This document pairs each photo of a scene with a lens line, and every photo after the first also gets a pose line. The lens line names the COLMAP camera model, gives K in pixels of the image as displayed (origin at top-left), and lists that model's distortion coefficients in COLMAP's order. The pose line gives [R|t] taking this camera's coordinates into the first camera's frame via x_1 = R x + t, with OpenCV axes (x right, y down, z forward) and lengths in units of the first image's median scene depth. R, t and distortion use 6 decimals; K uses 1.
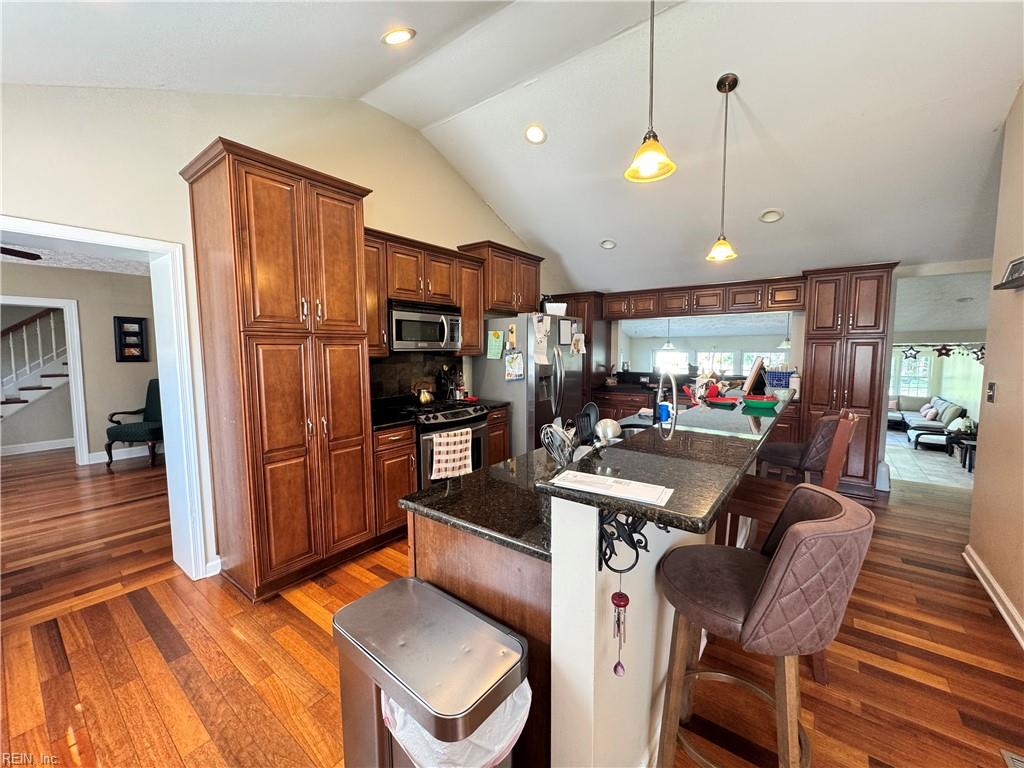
lens RADIAL K [[408.4, 0, 513.6], [0, 408.4, 383.9], [0, 0, 1]] dist [-0.000704, 0.000065]
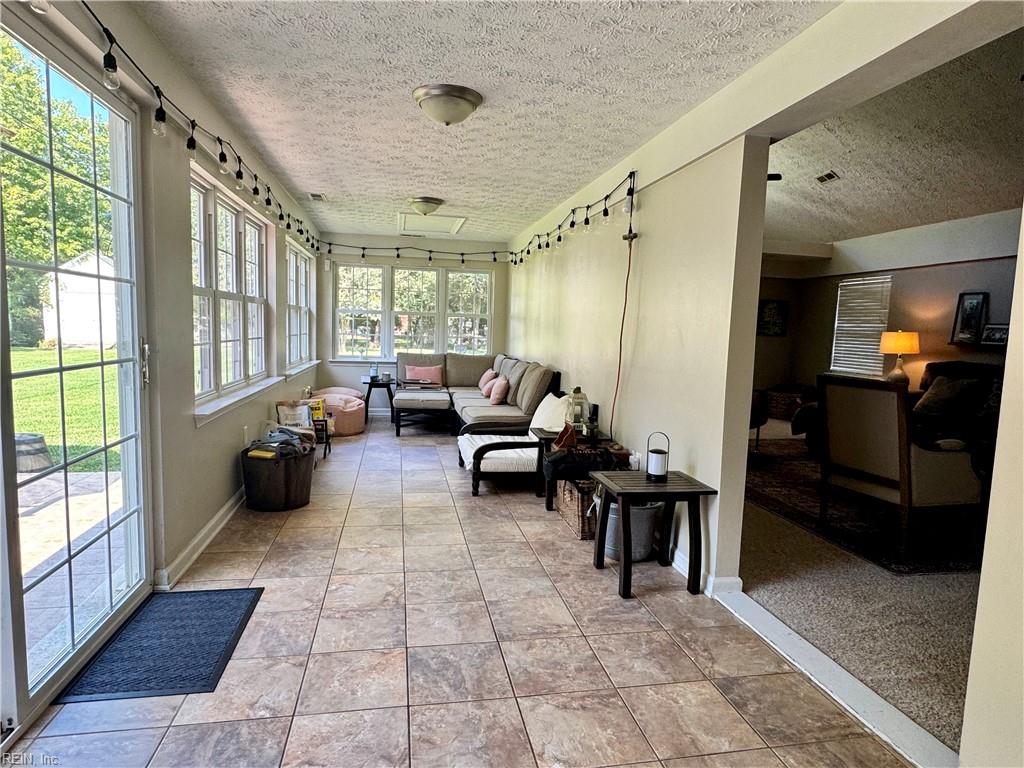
lens RADIAL K [[592.5, 0, 511.3], [0, 592.5, 385.6], [0, 0, 1]] dist [0.000502, 0.000012]
pose [[0.662930, -0.045977, 0.747268, 0.601247], [0.025410, 0.998919, 0.038918, 0.048417], [-0.748250, -0.006812, 0.663382, 0.611352]]
